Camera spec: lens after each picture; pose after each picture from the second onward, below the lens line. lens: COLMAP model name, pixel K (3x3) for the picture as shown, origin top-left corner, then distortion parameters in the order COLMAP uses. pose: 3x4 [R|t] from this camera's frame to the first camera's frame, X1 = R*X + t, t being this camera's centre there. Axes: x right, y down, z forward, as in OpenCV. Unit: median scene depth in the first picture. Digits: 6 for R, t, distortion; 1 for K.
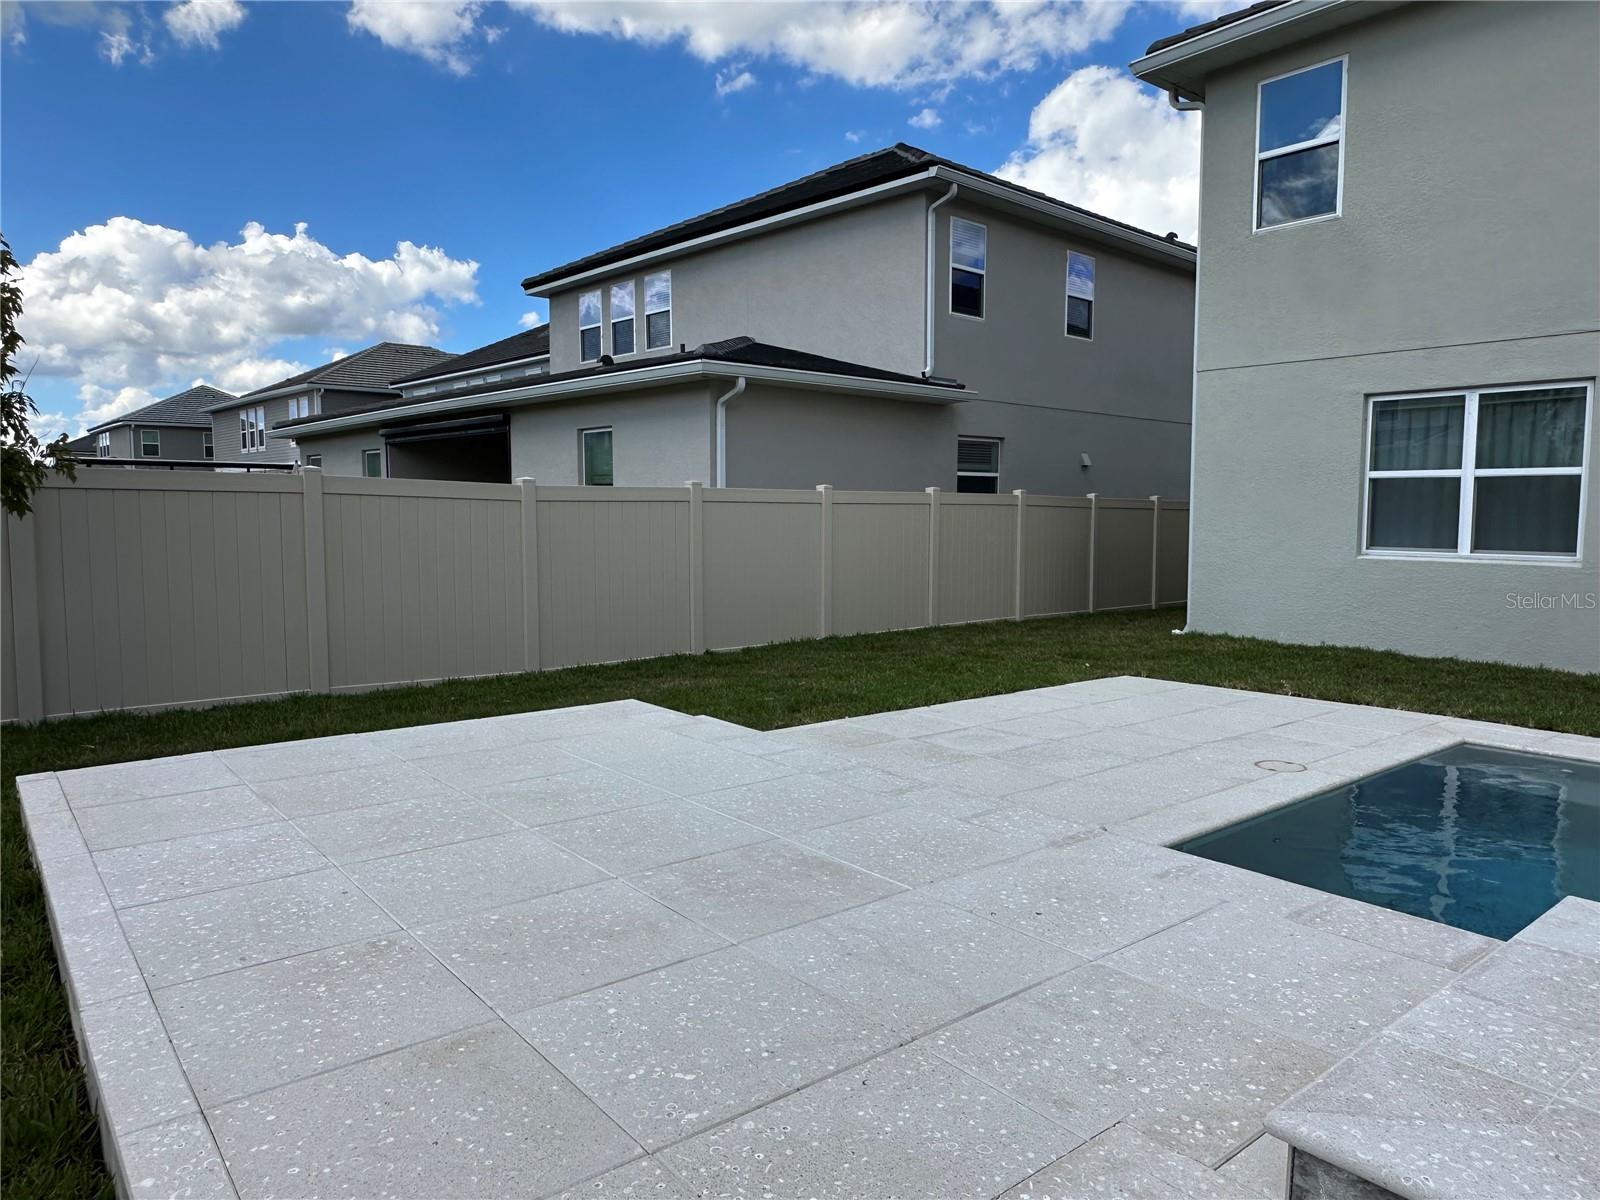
lens RADIAL K [[1063.8, 0, 800.0], [0, 1063.8, 600.0], [0, 0, 1]] dist [-0.009713, -0.001307]
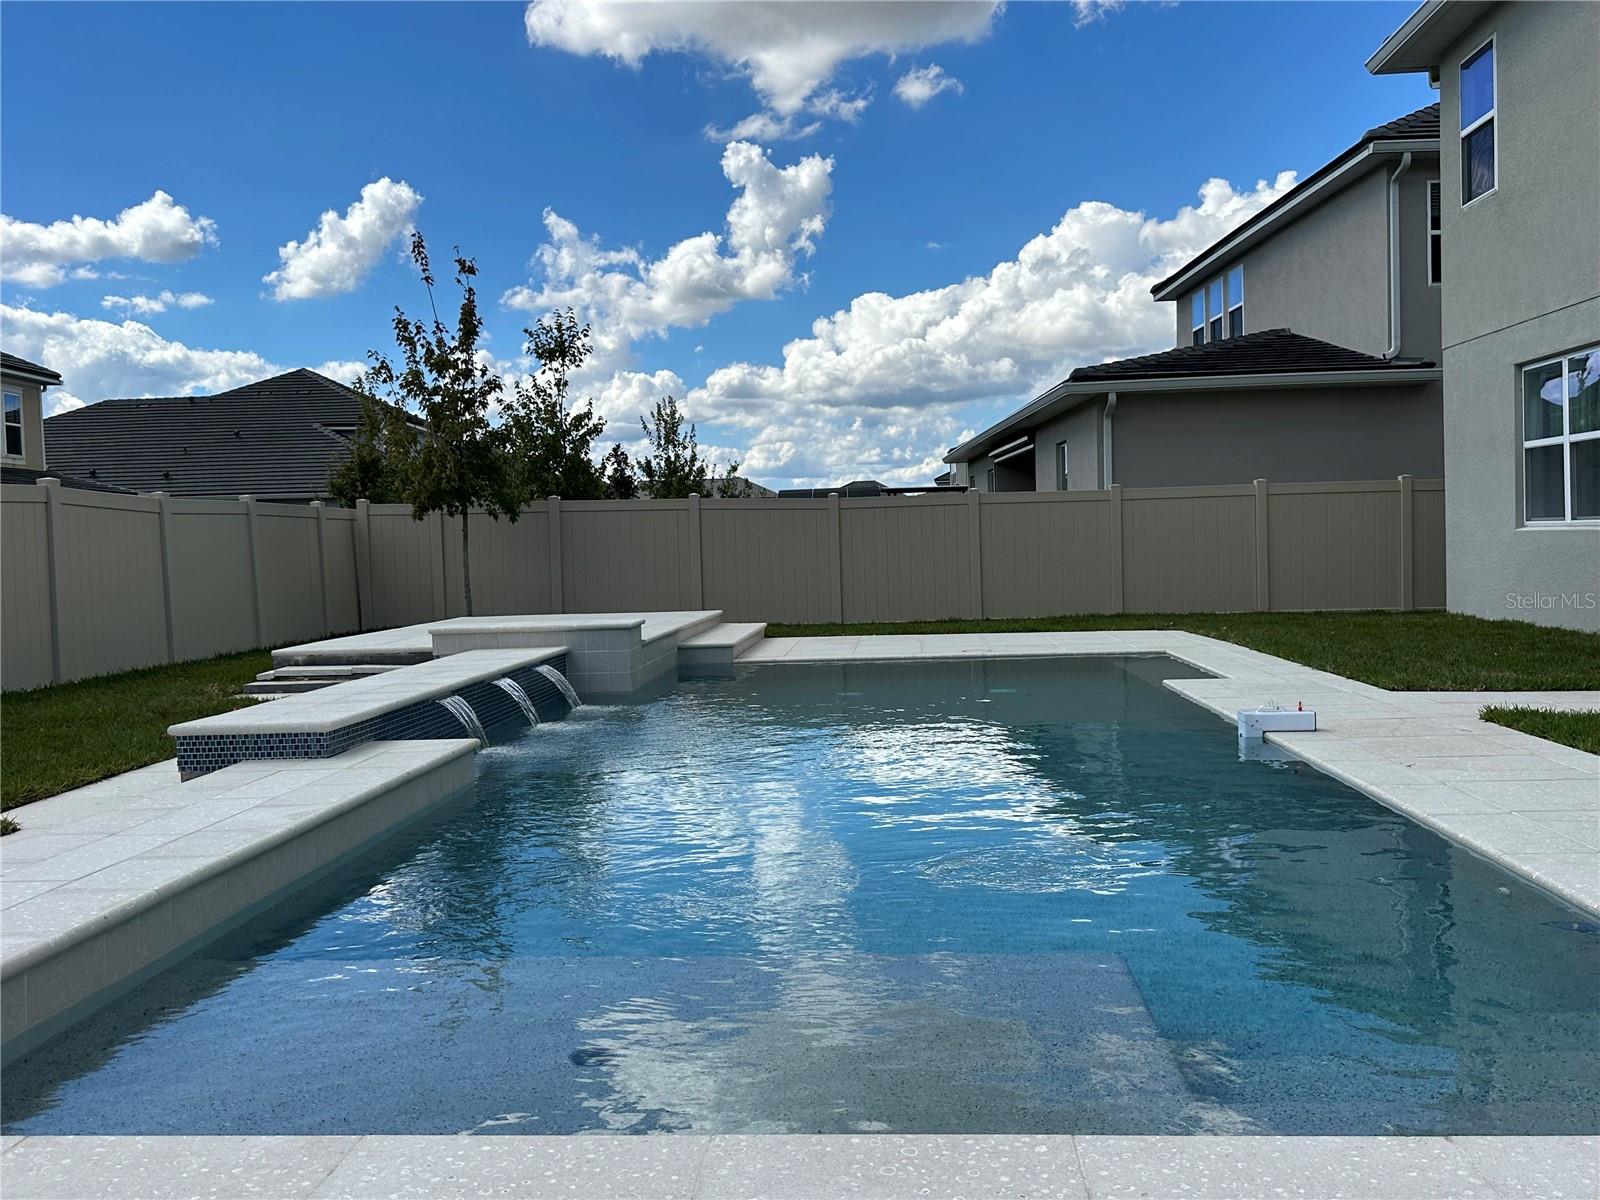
lens RADIAL K [[1404.8, 0, 800.0], [0, 1404.8, 600.0], [0, 0, 1]] dist [0.007088, 0.004910]
pose [[0.728710, 0.003494, -0.684814, 0.641719], [-0.026522, 0.999381, -0.023124, 0.050853], [0.684309, 0.035013, 0.728351, -0.281093]]
